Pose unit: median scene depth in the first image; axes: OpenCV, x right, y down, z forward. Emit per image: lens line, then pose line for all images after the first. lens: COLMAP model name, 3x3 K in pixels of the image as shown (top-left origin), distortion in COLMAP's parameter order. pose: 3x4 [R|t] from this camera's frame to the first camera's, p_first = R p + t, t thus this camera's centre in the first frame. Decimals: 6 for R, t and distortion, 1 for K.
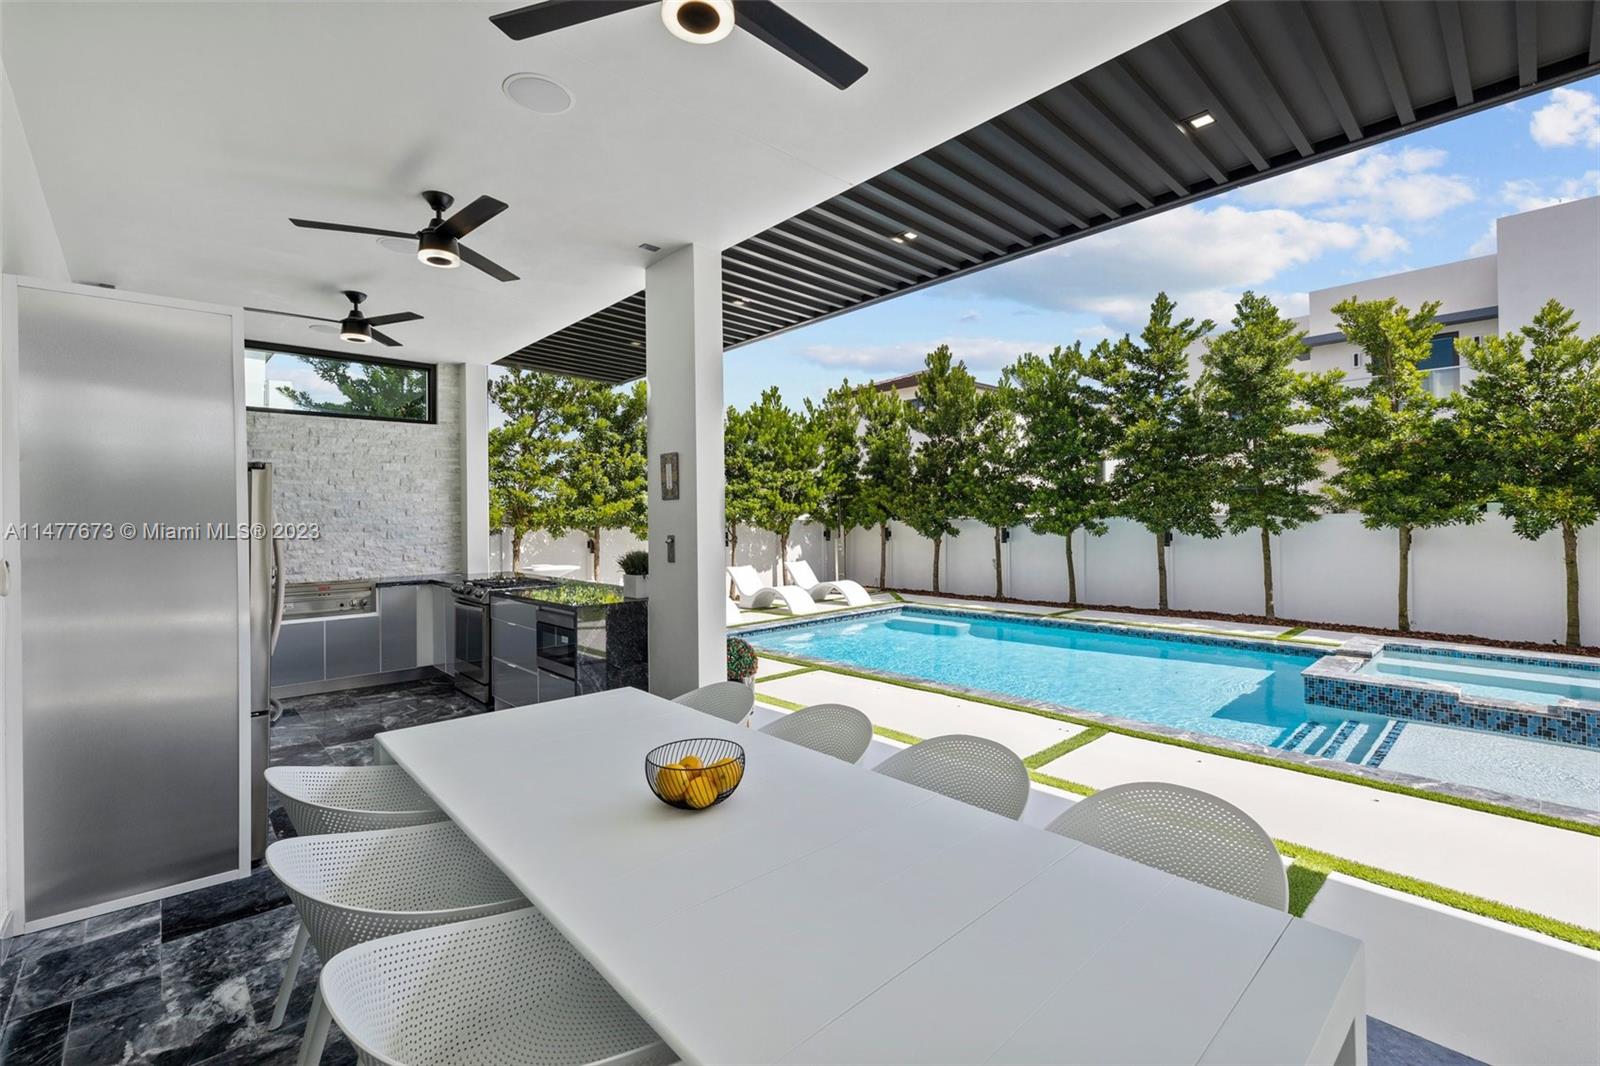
lens RADIAL K [[694.6, 0, 802.4], [0, 694.6, 509.0], [0, 0, 1]] dist [0.002526, 0.000141]
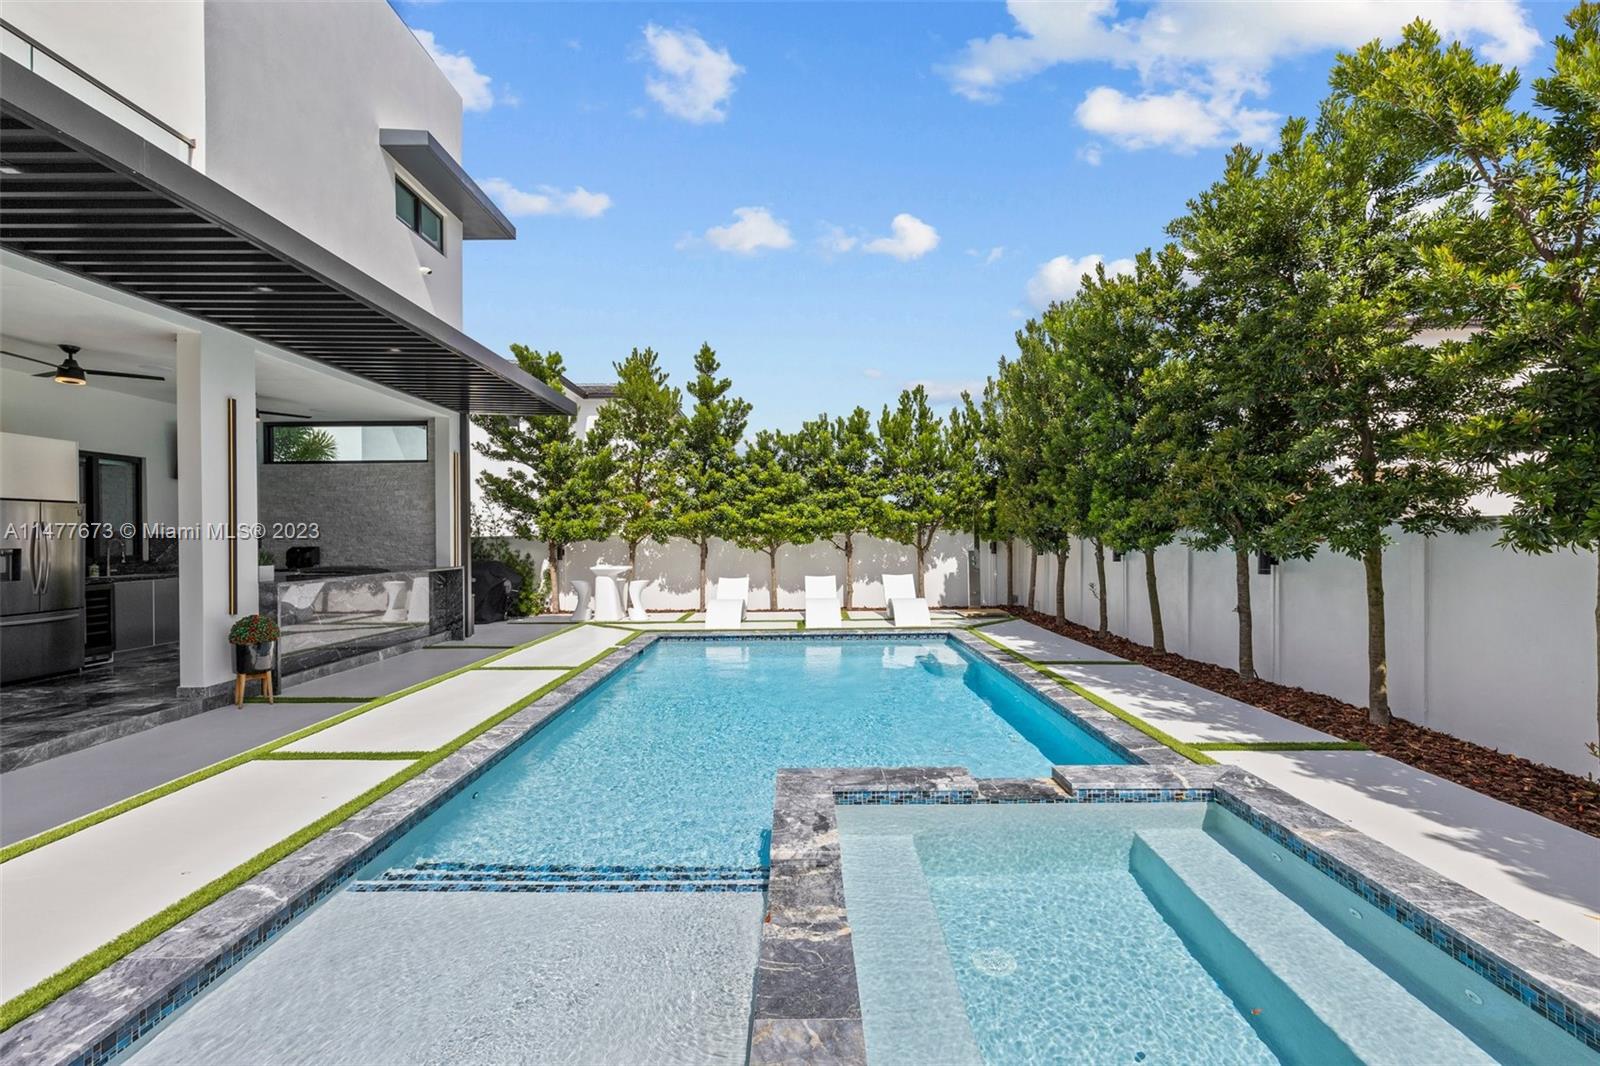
lens RADIAL K [[681.7, 0, 796.5], [0, 681.7, 534.8], [0, 0, 1]] dist [0.000644, 0.000462]
pose [[0.726132, 0.005279, -0.687535, 0.634220], [0.009791, 0.999790, 0.018018, 0.007067], [0.687485, -0.019815, 0.725928, 0.311408]]
